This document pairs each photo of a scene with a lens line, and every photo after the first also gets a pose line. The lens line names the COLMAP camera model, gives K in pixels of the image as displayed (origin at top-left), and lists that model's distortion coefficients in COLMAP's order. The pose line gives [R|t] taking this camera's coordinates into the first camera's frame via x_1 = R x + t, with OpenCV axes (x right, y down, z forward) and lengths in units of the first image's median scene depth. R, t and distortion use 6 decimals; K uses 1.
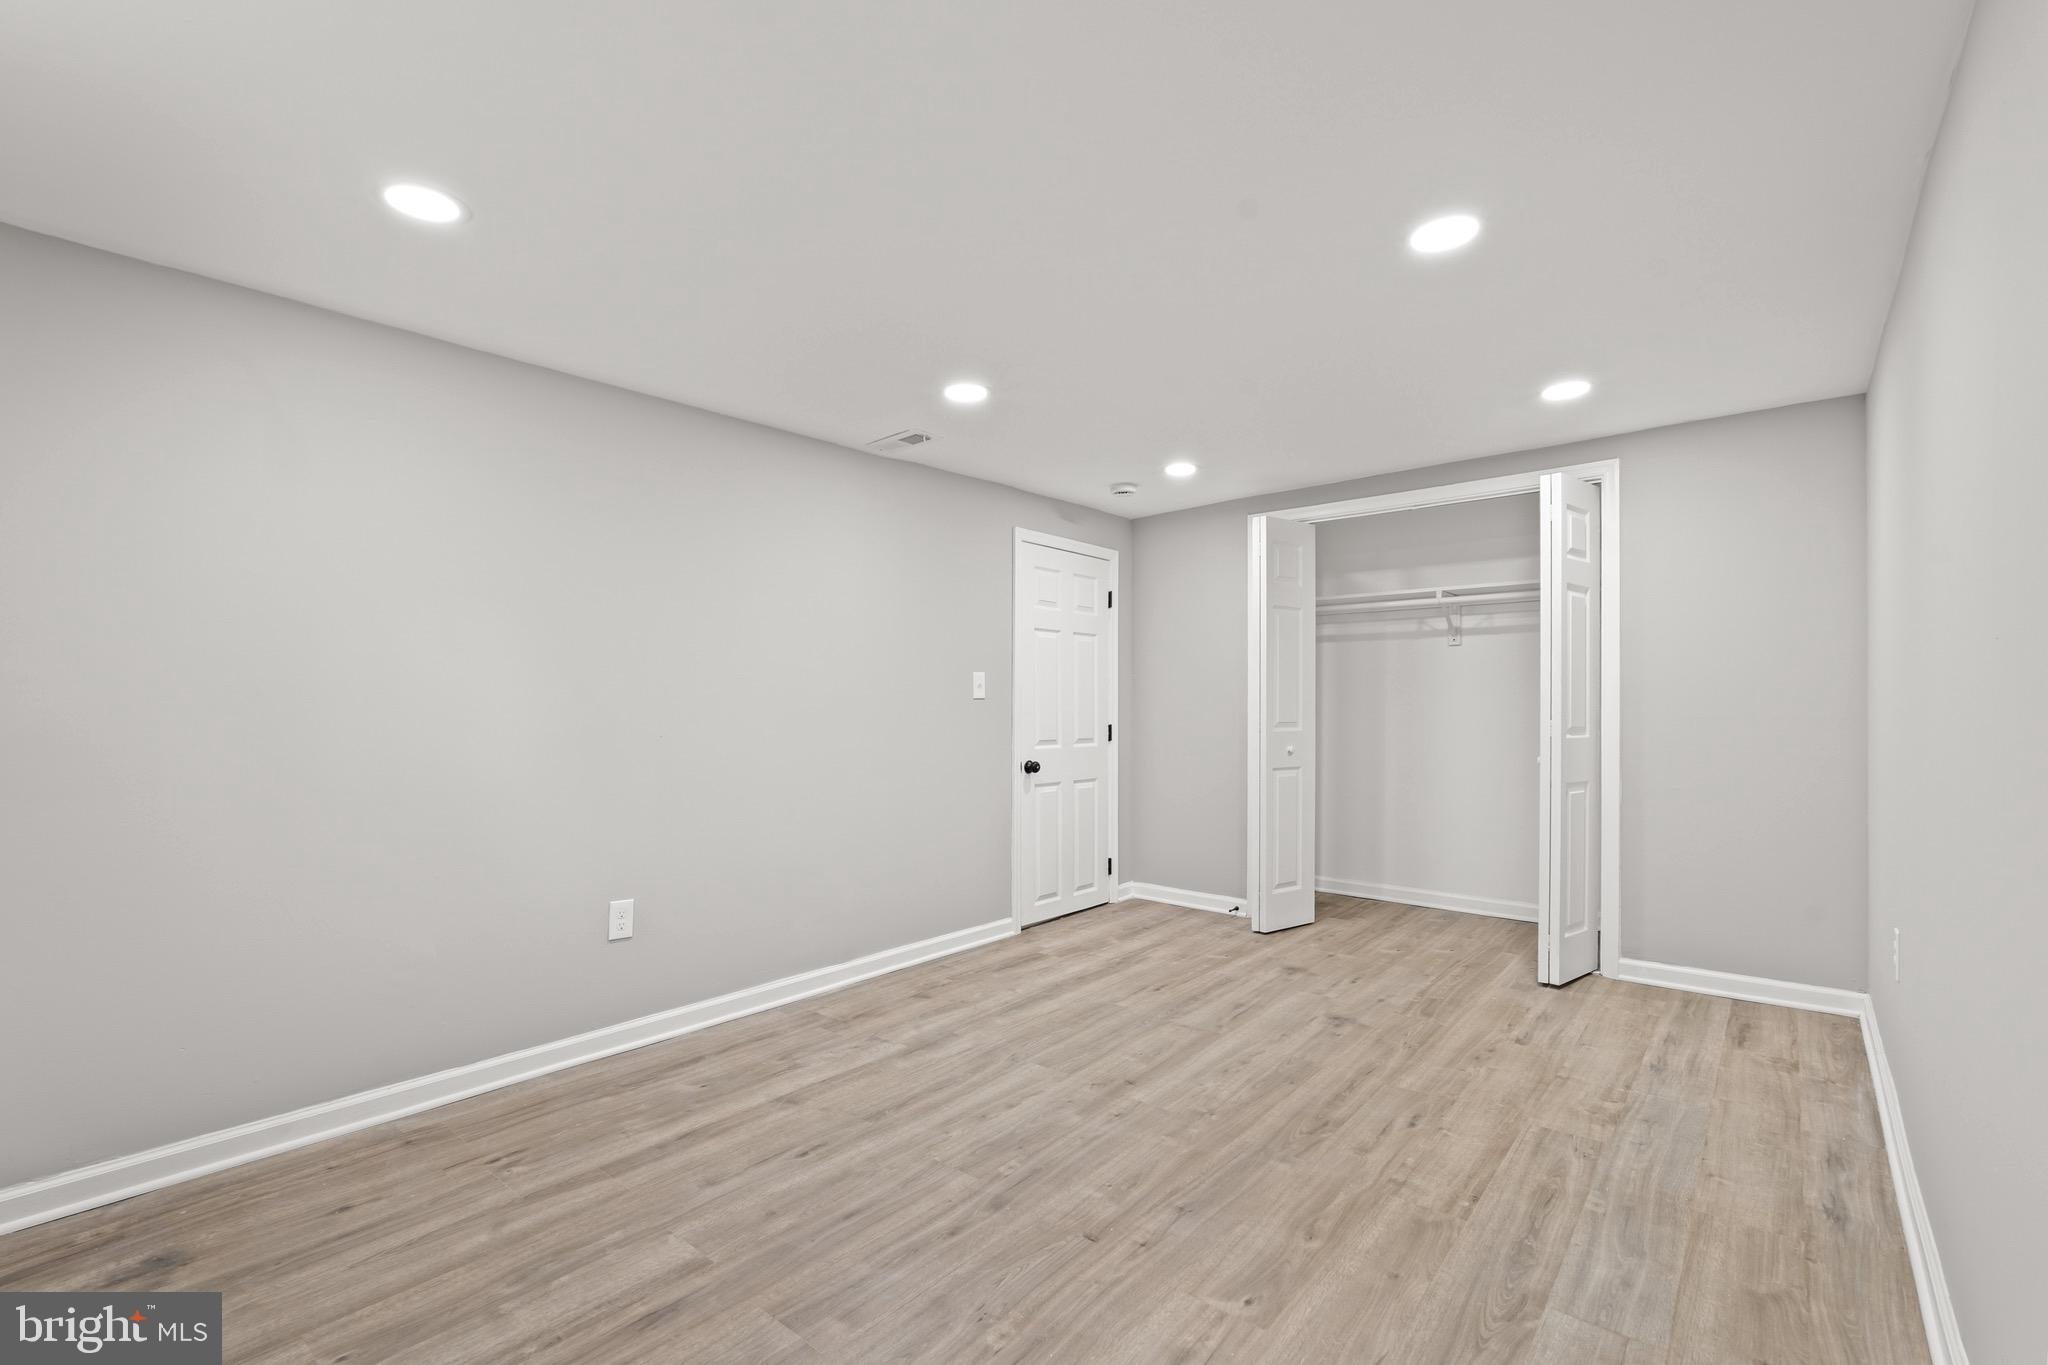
lens RADIAL K [[910.3, 0, 1026.6], [0, 910.3, 693.2], [0, 0, 1]] dist [-0.015882, 0.006959]
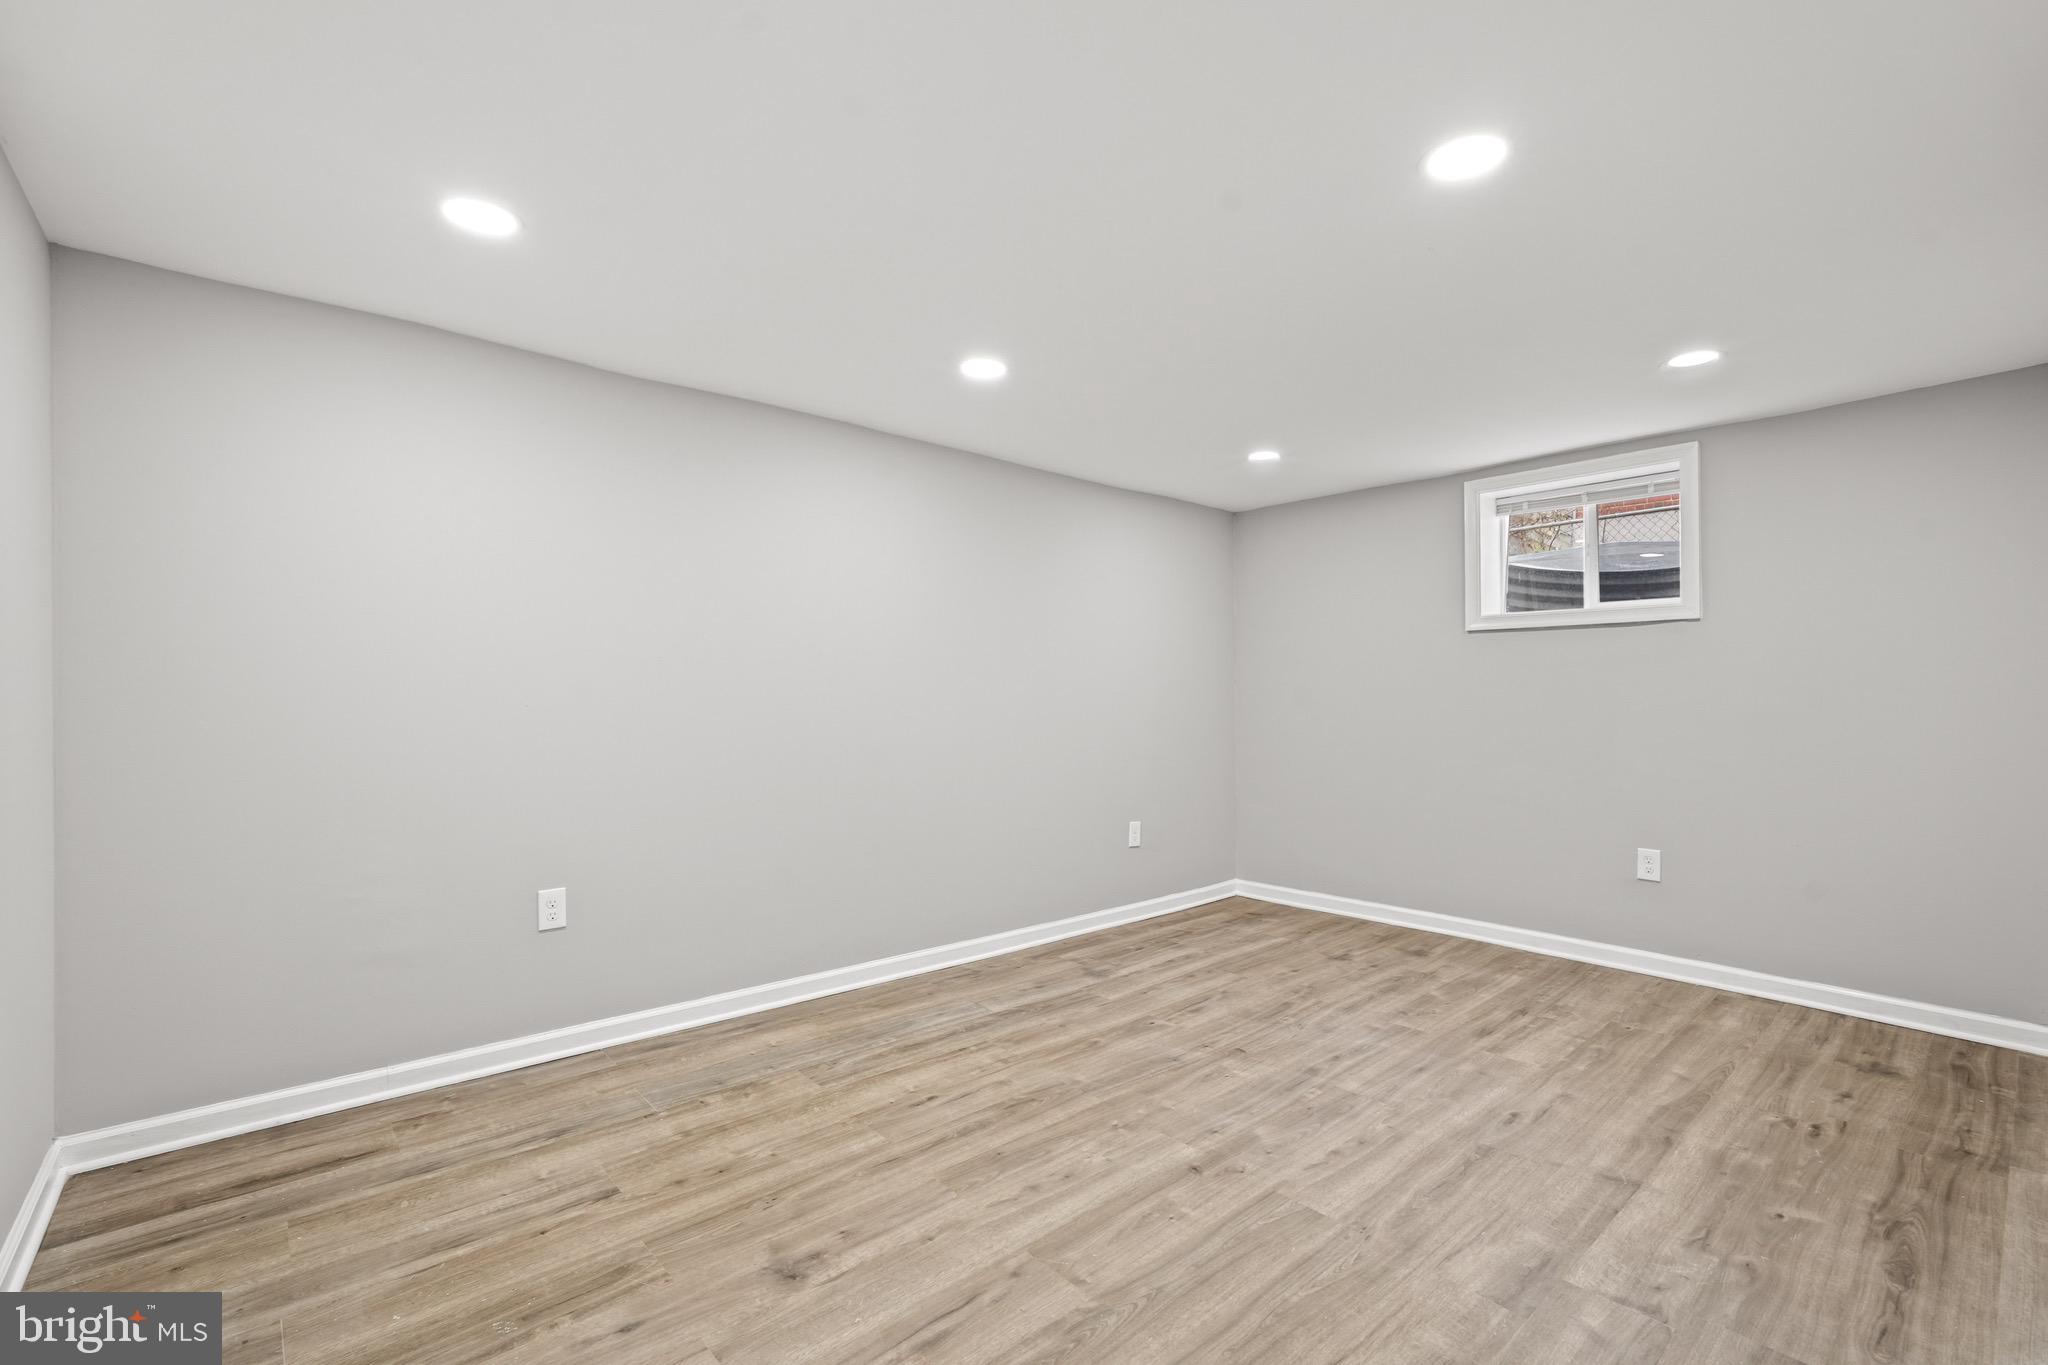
lens RADIAL K [[910.3, 0, 1019.4], [0, 910.3, 687.8], [0, 0, 1]] dist [-0.015882, 0.006959]
pose [[-0.987953, 0.003324, 0.154720, 0.158779], [0.001643, 0.999938, -0.010990, 0.009407], [-0.154747, -0.010604, -0.987897, 2.035692]]
